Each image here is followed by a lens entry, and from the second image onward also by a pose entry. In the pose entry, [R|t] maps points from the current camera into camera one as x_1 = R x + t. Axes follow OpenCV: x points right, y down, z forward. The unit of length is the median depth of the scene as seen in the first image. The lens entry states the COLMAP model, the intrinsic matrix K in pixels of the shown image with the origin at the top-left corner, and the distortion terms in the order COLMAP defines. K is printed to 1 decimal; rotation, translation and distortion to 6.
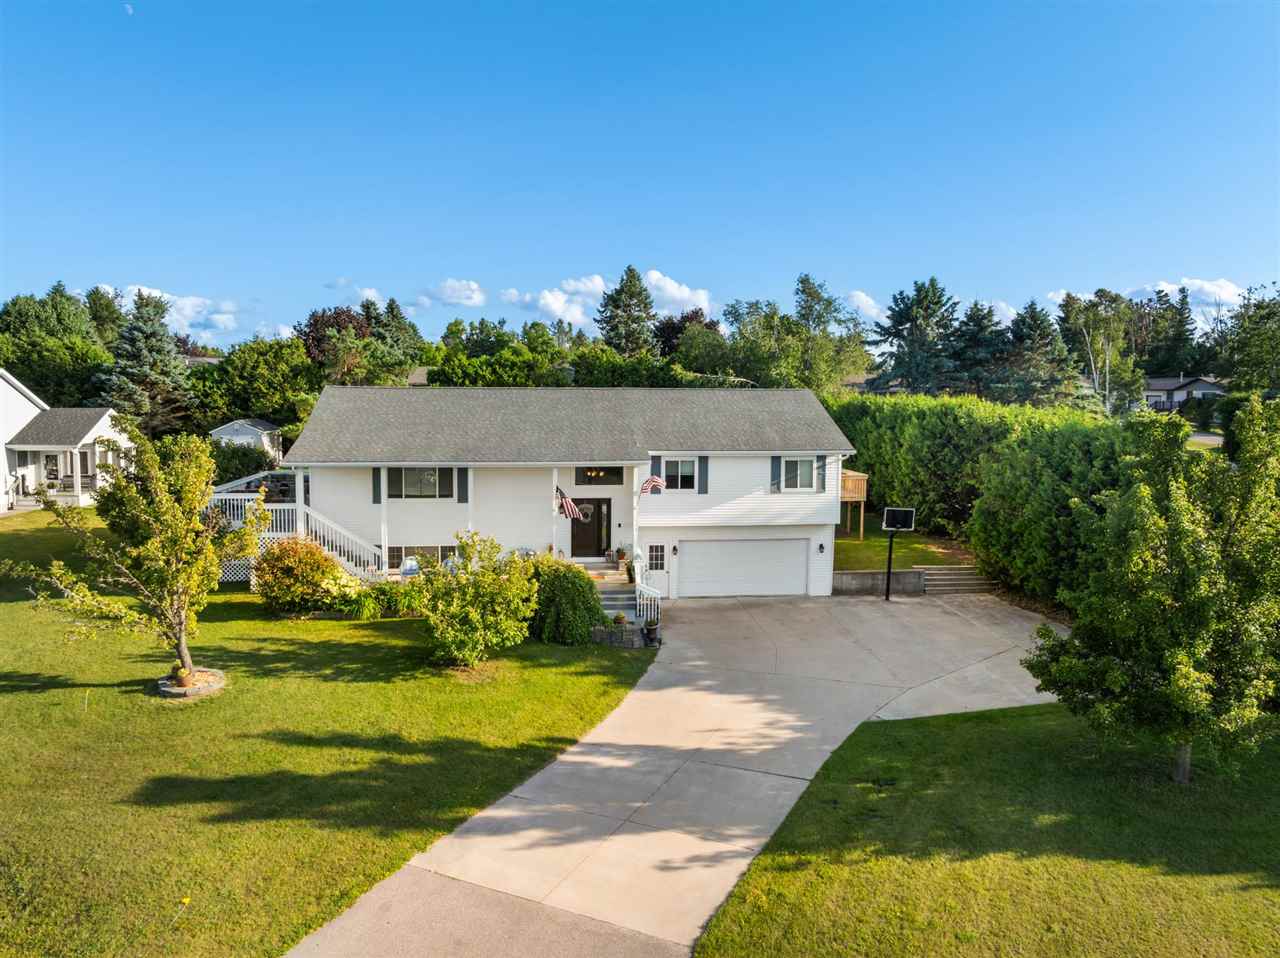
lens RADIAL K [[908.9, 0, 644.0], [0, 908.9, 446.0], [0, 0, 1]] dist [-0.004529, -0.001751]
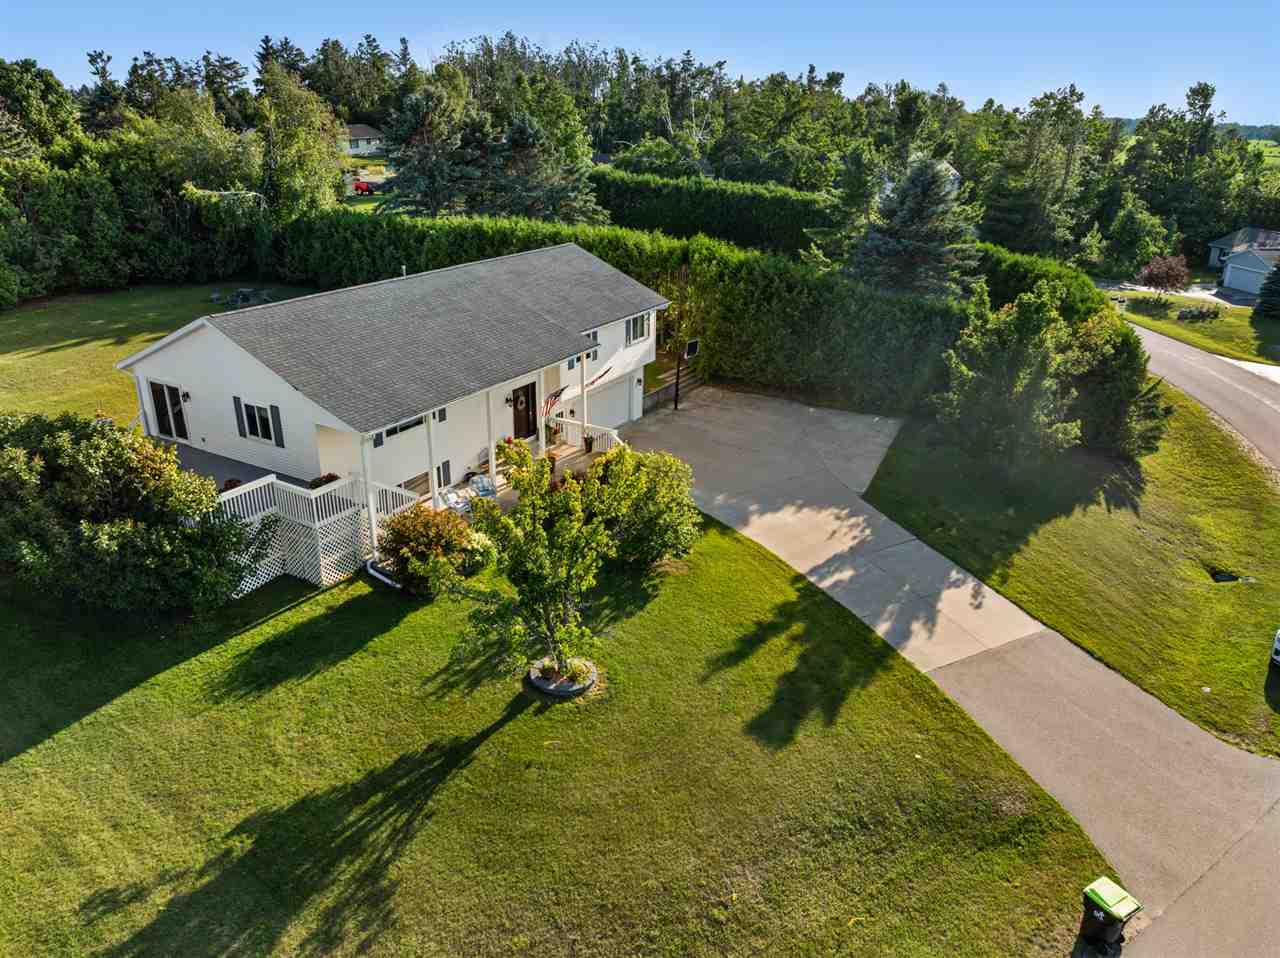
lens RADIAL K [[906.1, 0, 640.0], [0, 906.1, 479.0], [0, 0, 1]] dist [0.003144, 0.001808]
pose [[0.596455, -0.304926, 0.742470, -1.224082], [0.042258, 0.935674, 0.350326, -0.316156], [-0.801534, -0.177578, 0.570973, 0.429861]]
